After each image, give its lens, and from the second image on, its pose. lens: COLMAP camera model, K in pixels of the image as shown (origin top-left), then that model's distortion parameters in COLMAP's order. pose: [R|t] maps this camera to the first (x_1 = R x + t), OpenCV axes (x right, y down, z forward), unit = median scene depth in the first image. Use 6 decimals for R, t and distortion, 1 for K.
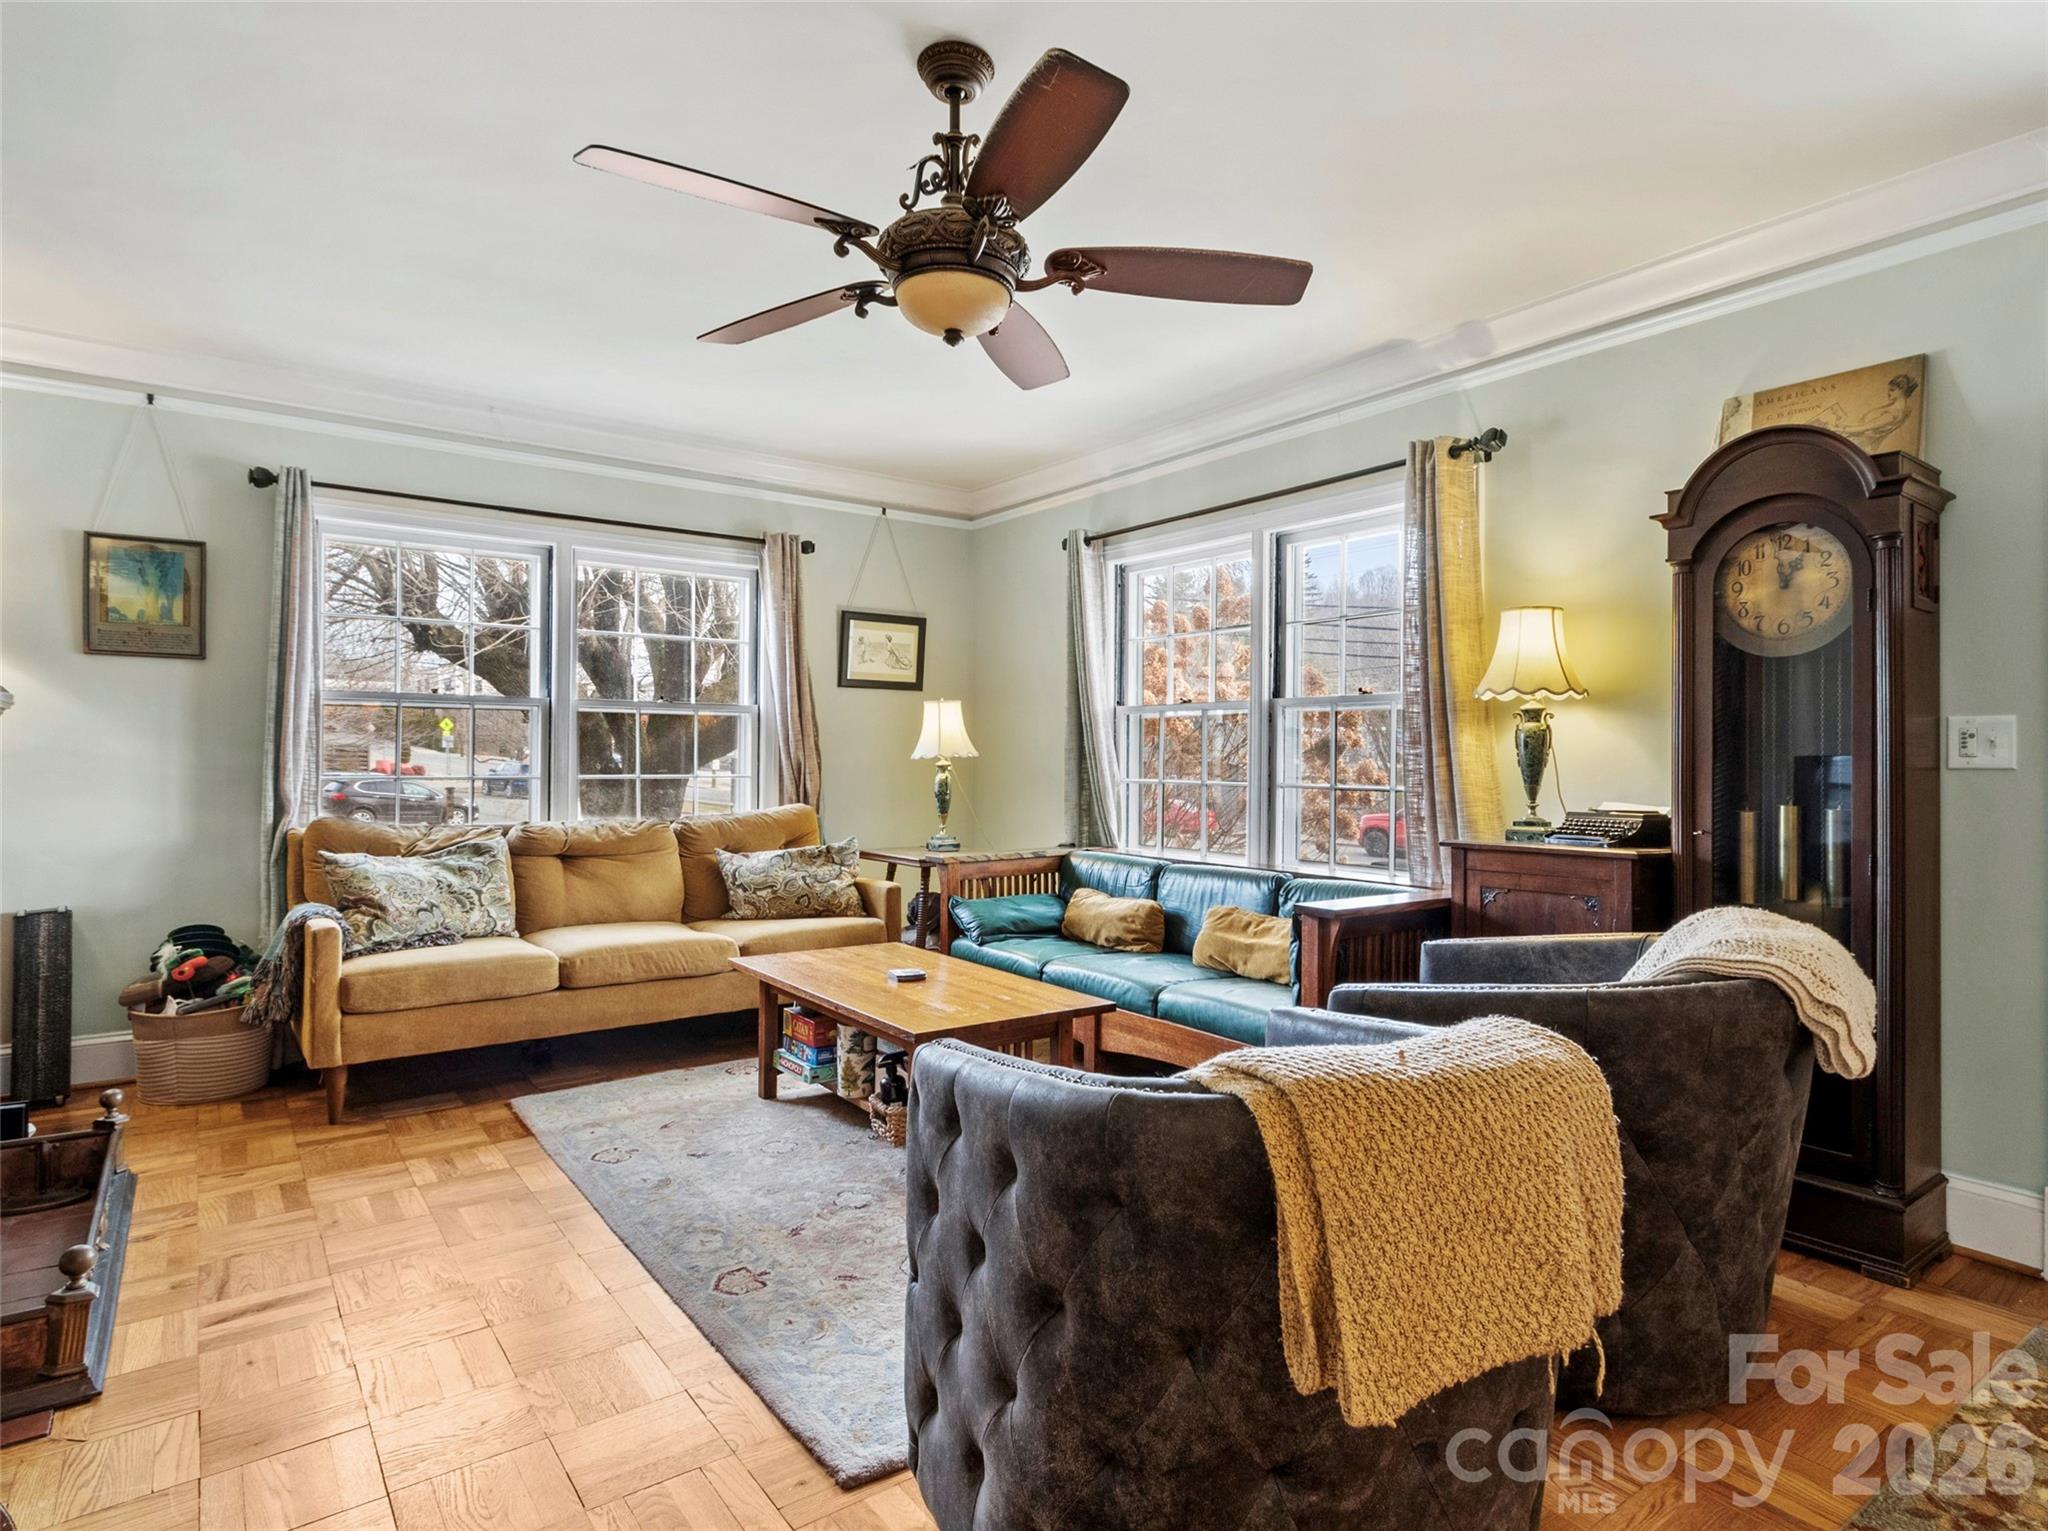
lens RADIAL K [[1075.3, 0, 1049.6], [0, 1075.3, 771.0], [0, 0, 1]] dist [-0.001178, -0.001030]
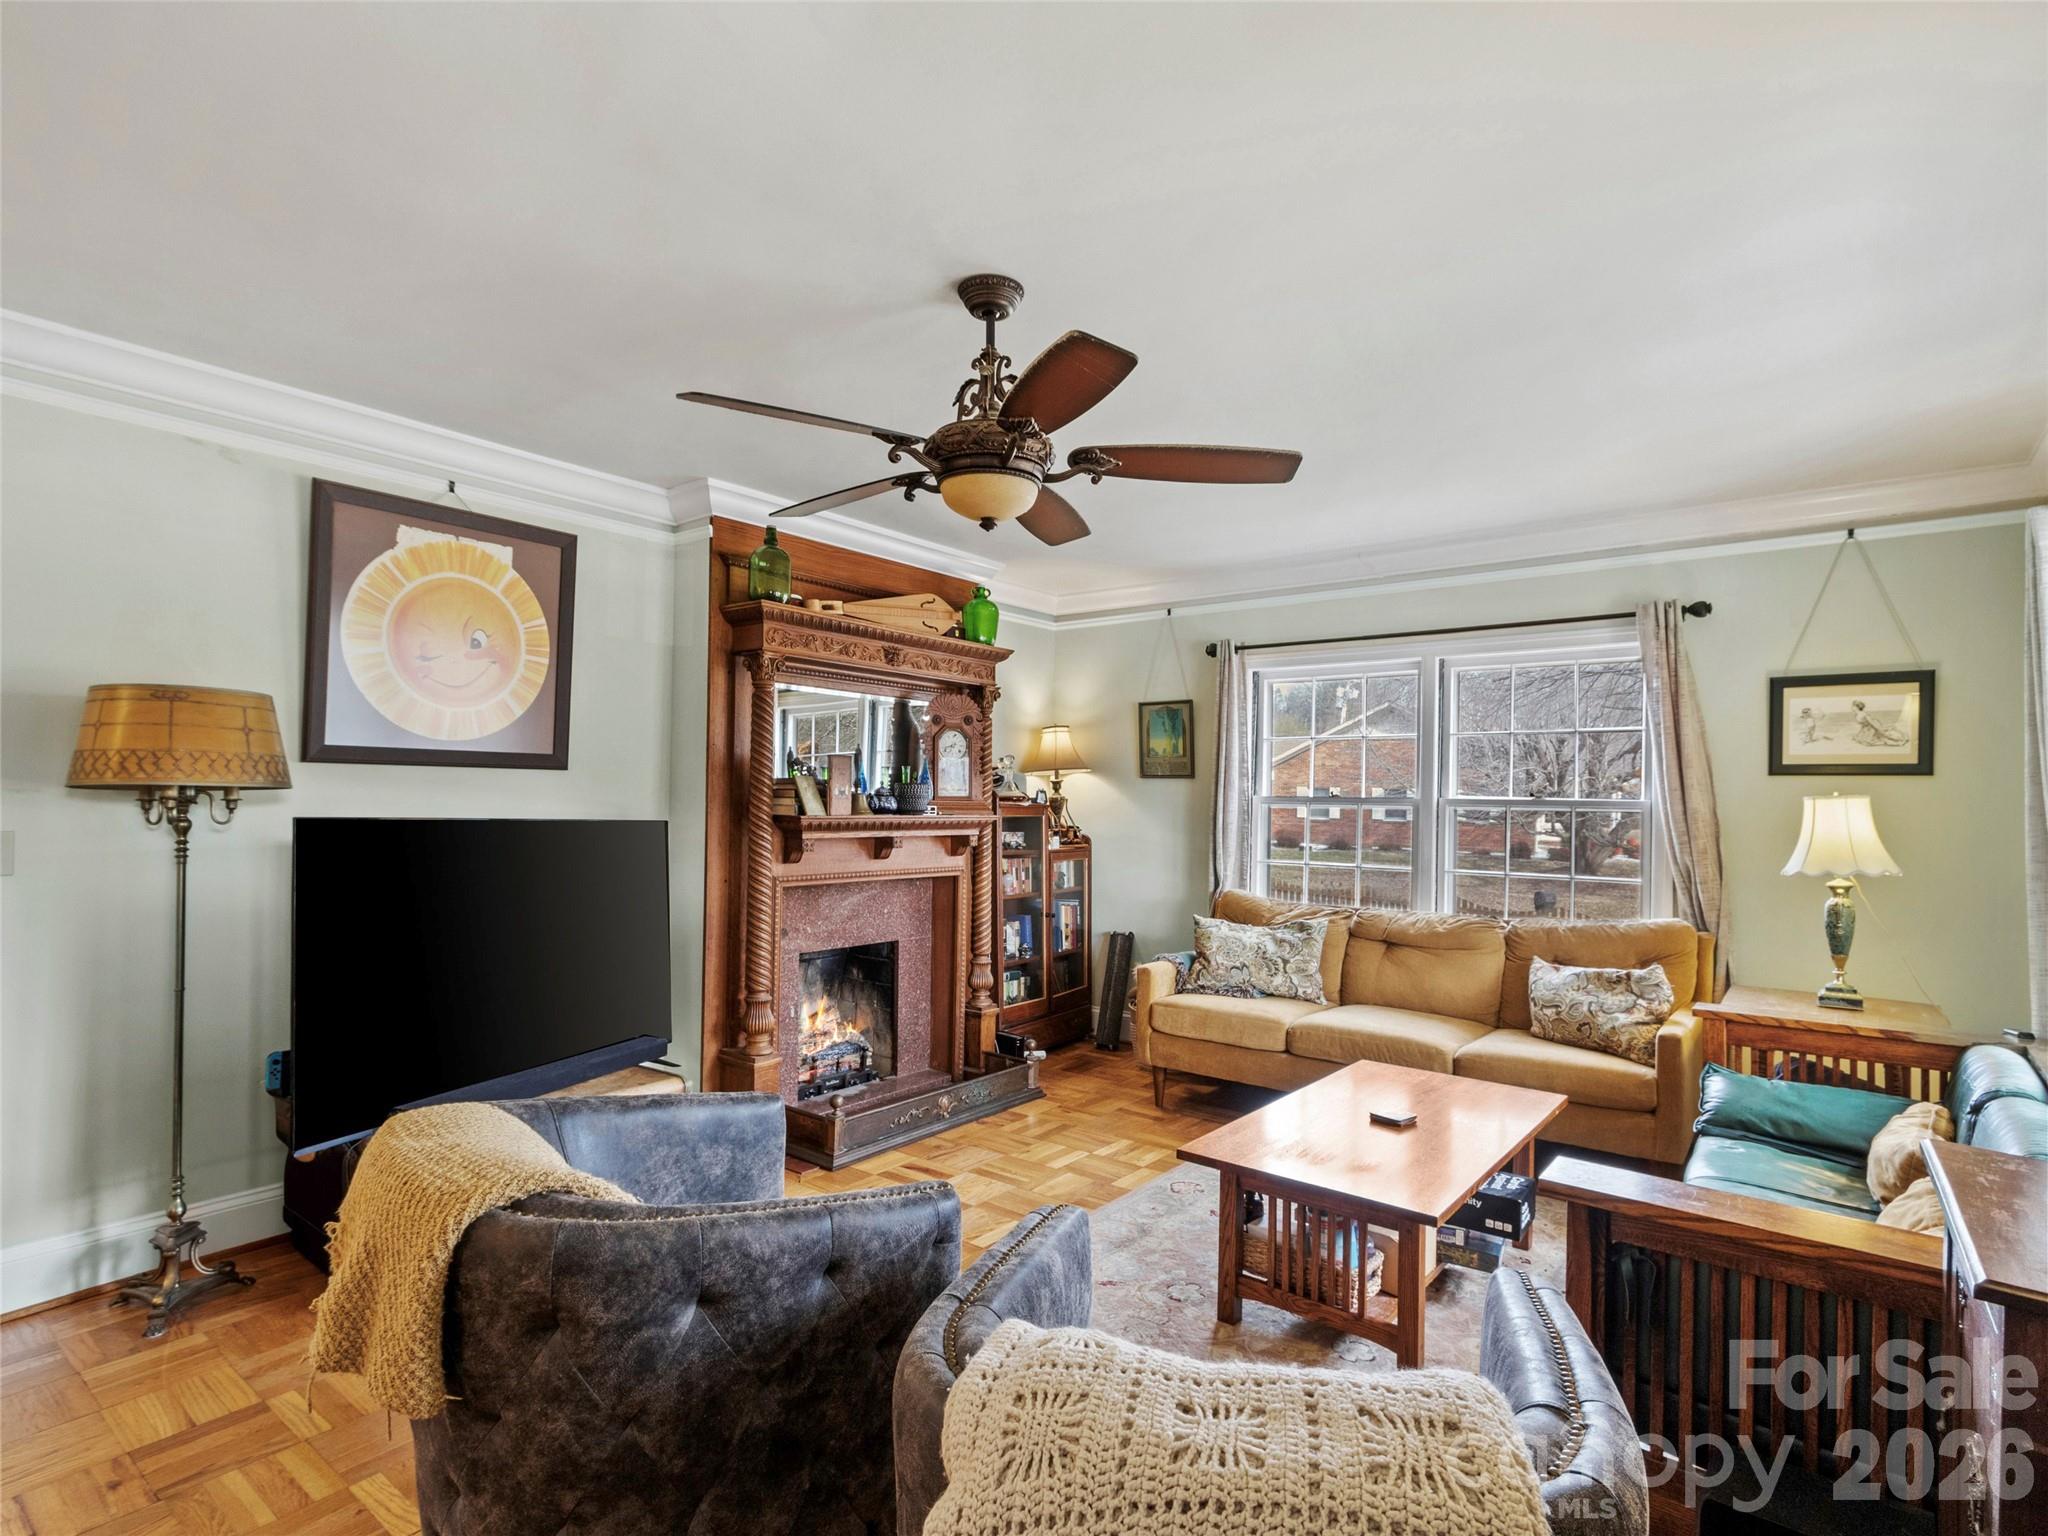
lens RADIAL K [[1075.3, 0, 1049.6], [0, 1075.3, 773.5], [0, 0, 1]] dist [-0.001178, -0.001030]
pose [[0.272432, -0.020188, -0.961963, 0.535716], [-0.026096, 0.999257, -0.028362, -0.055614], [0.961821, 0.032830, 0.271703, 0.357679]]
